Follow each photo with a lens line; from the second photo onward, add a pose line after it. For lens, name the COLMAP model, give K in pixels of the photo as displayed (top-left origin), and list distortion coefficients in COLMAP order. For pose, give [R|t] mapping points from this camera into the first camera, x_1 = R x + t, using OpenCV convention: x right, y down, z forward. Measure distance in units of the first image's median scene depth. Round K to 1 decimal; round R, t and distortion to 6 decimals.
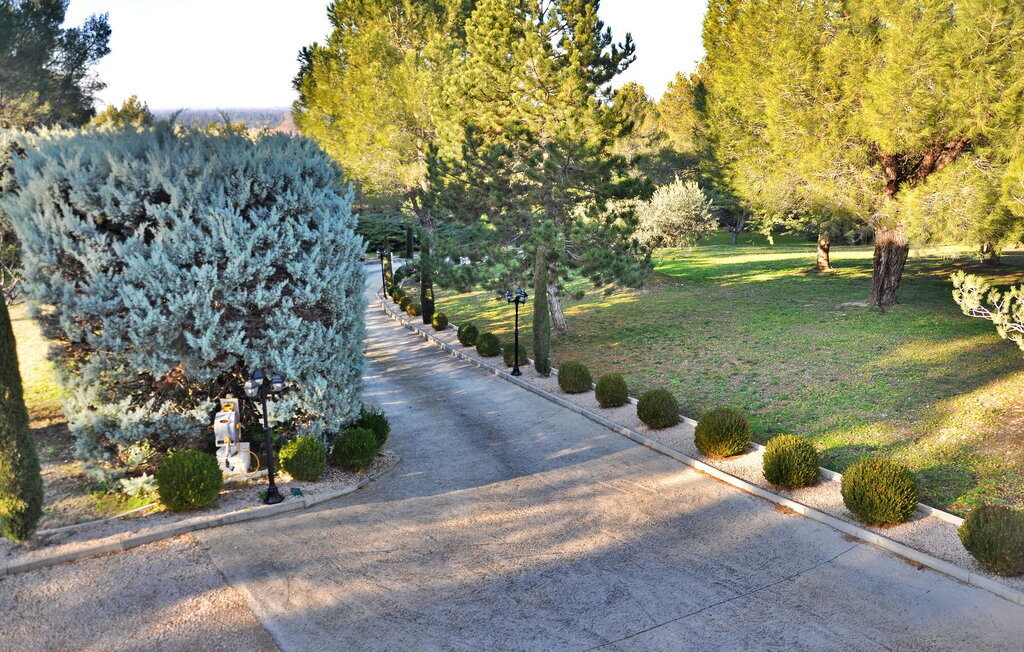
lens RADIAL K [[826.1, 0, 512.0], [0, 826.1, 326.0], [0, 0, 1]] dist [-0.032938, 0.003567]
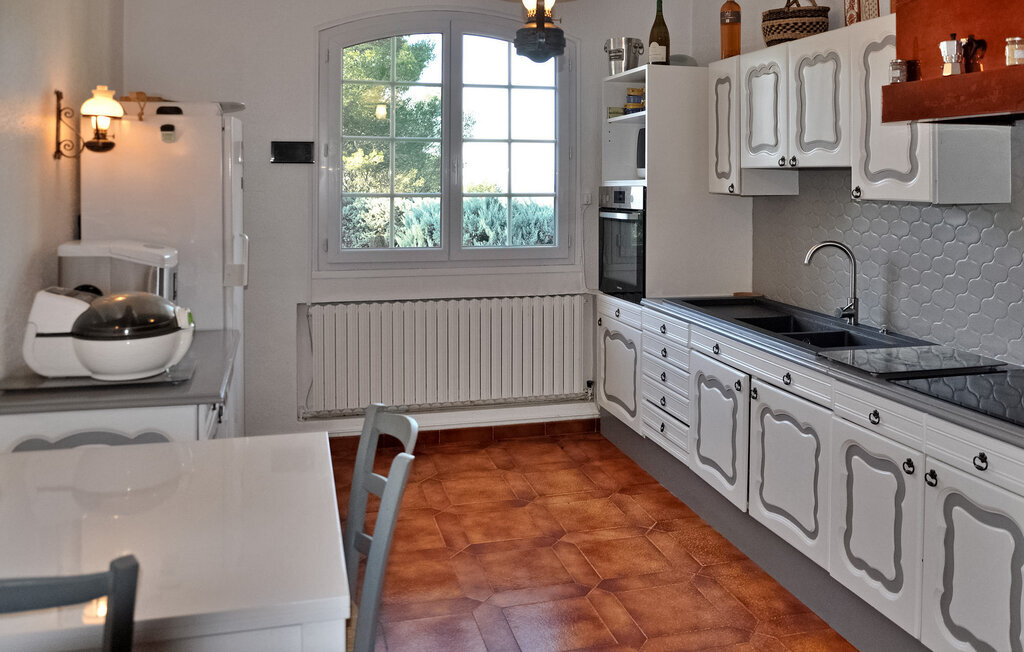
lens RADIAL K [[826.1, 0, 512.0], [0, 826.1, 326.0], [0, 0, 1]] dist [-0.032938, 0.003567]
pose [[0.922977, 0.075932, -0.377289, 0.250243], [-0.110234, 0.991428, -0.070137, 0.123269], [0.368729, 0.106325, 0.923436, -0.463332]]
